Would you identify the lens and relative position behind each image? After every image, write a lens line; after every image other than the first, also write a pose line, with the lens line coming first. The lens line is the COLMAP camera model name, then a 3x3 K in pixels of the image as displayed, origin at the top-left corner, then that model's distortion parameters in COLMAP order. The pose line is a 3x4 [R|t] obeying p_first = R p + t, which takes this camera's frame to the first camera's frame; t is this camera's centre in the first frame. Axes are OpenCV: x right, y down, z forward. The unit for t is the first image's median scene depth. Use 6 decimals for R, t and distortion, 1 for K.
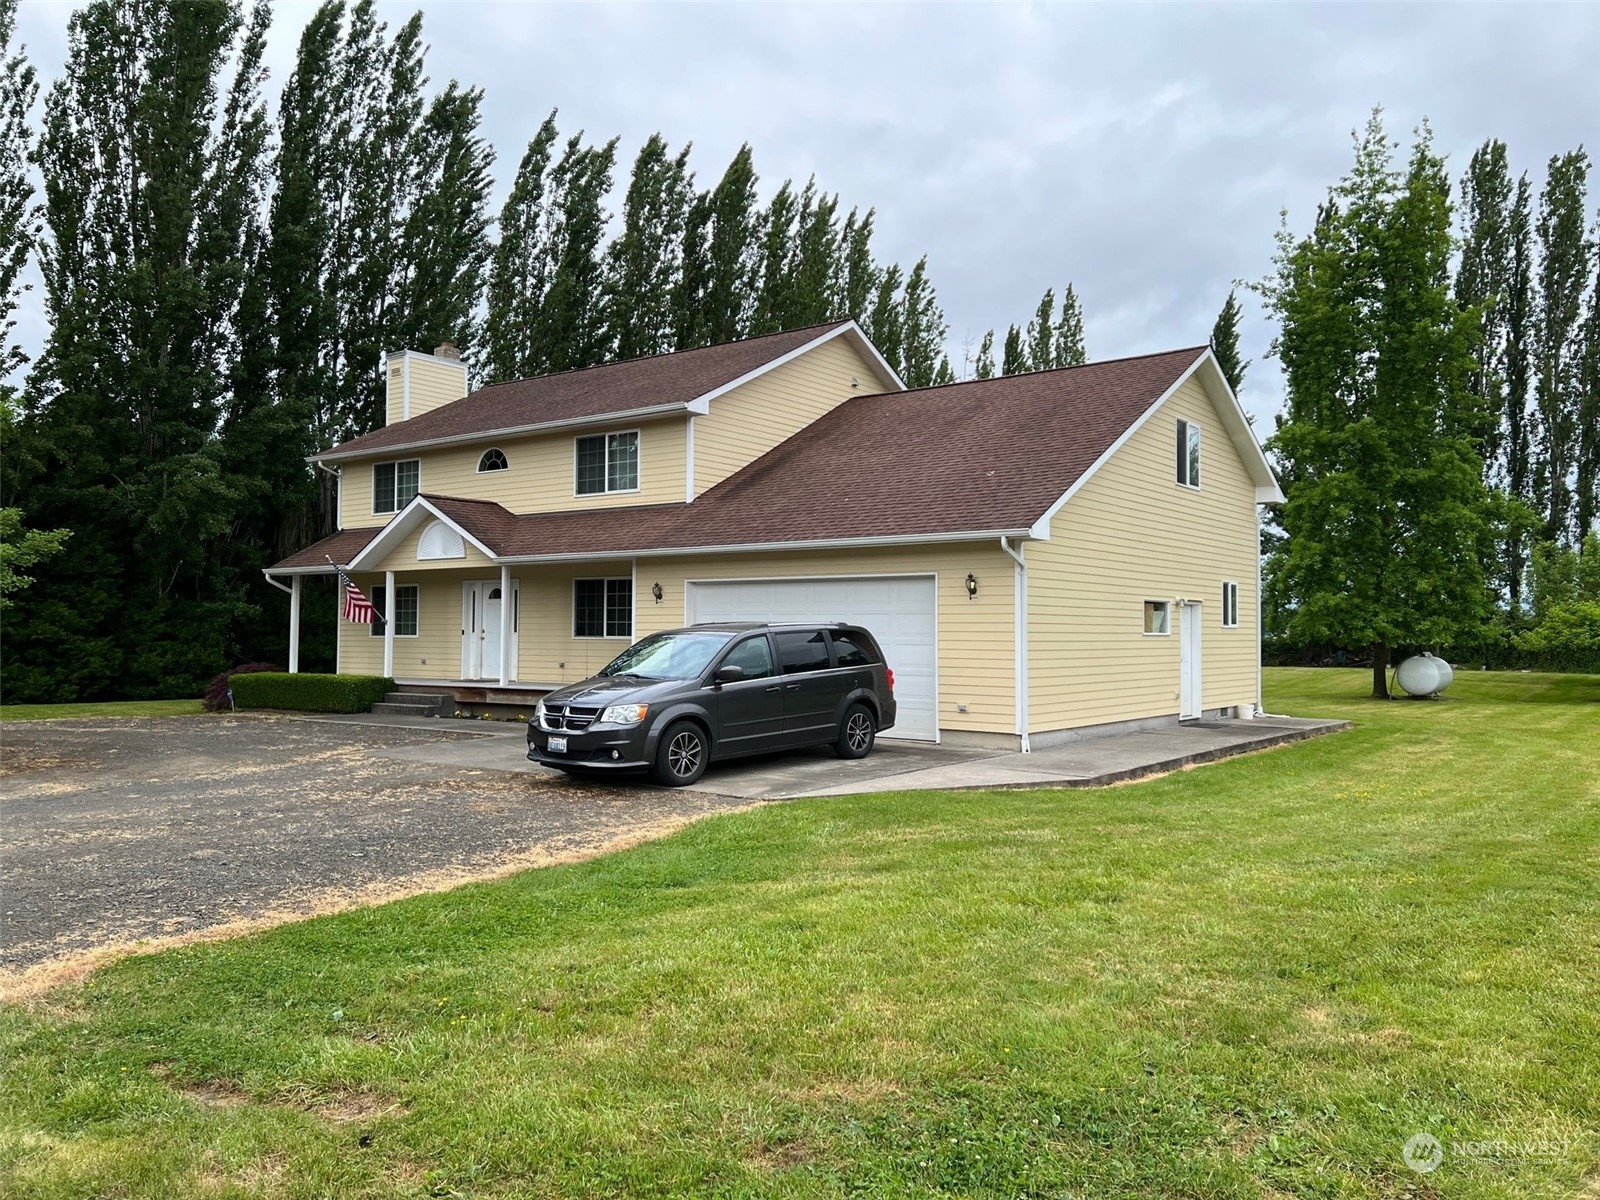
lens RADIAL K [[1151.8, 0, 800.9], [0, 1151.8, 611.0], [0, 0, 1]] dist [0.029846, -0.021610]
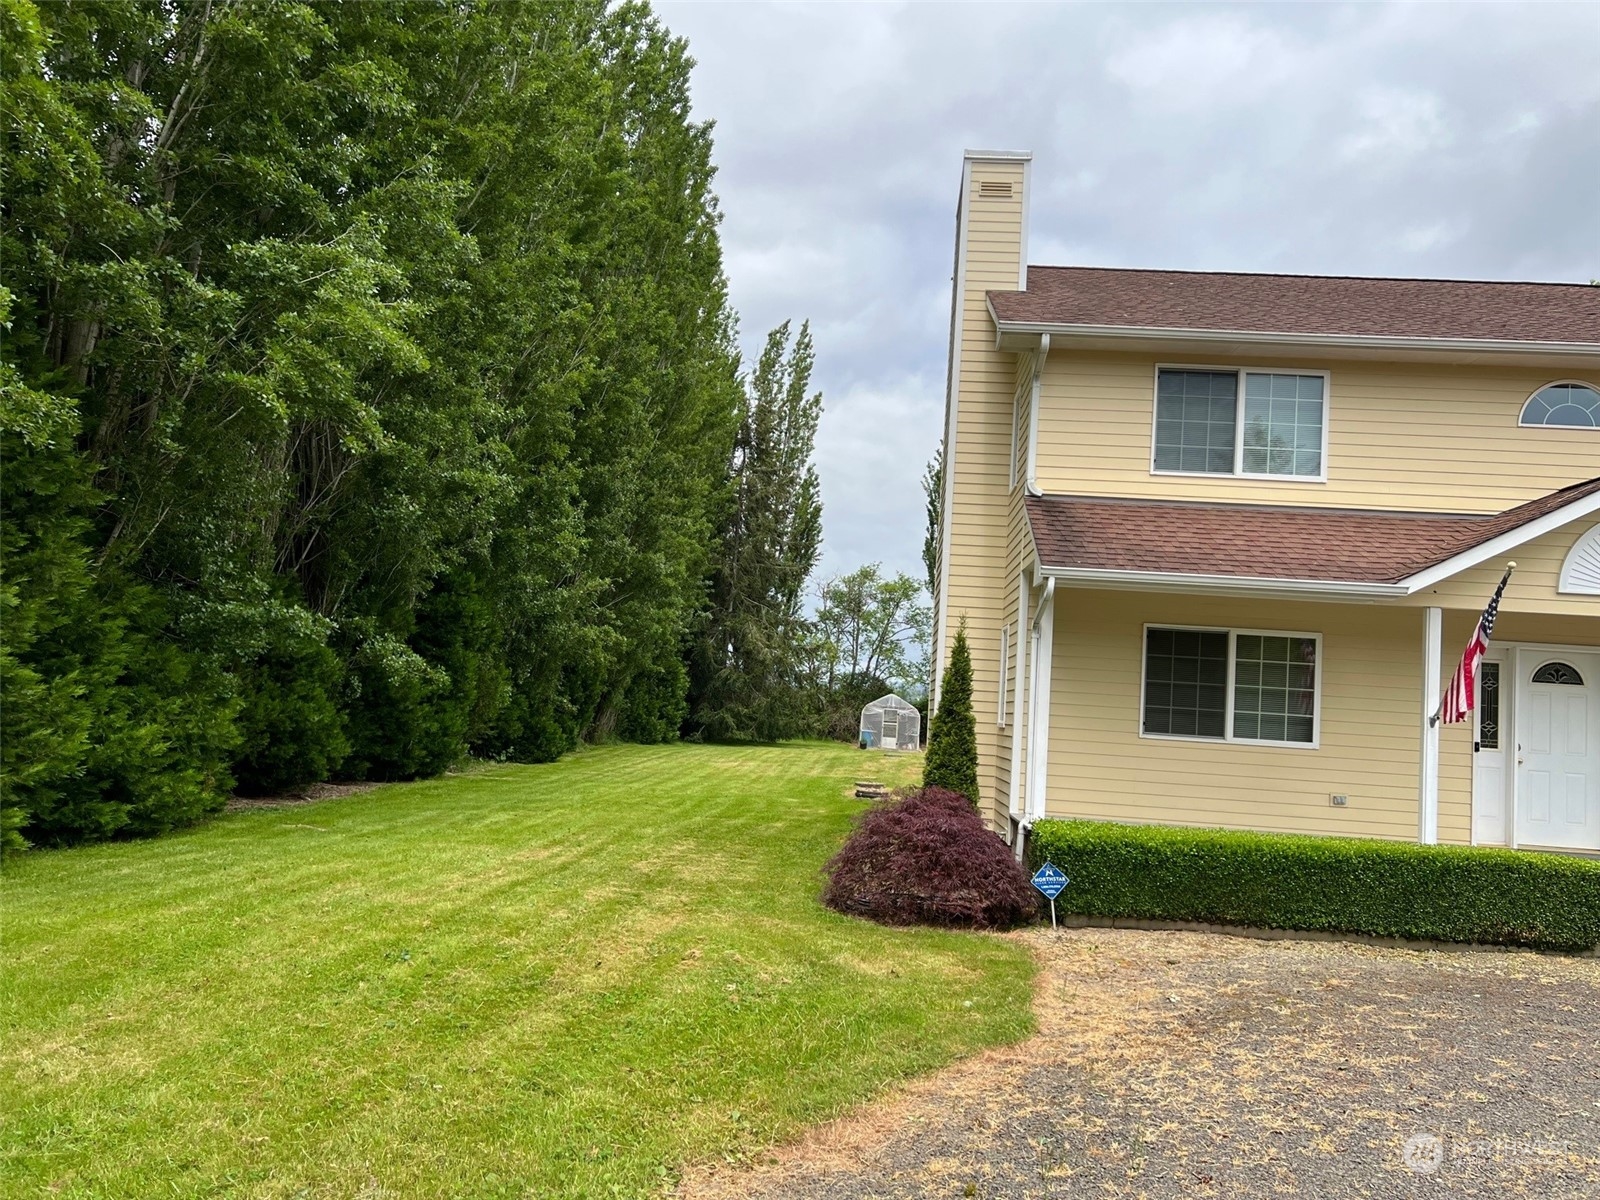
lens RADIAL K [[1151.8, 0, 800.9], [0, 1151.8, 611.0], [0, 0, 1]] dist [0.029846, -0.021610]
pose [[0.847044, 0.092255, 0.523456, -1.398818], [-0.069315, 0.995585, -0.063300, 0.025841], [-0.526984, 0.017334, 0.849698, 1.431089]]
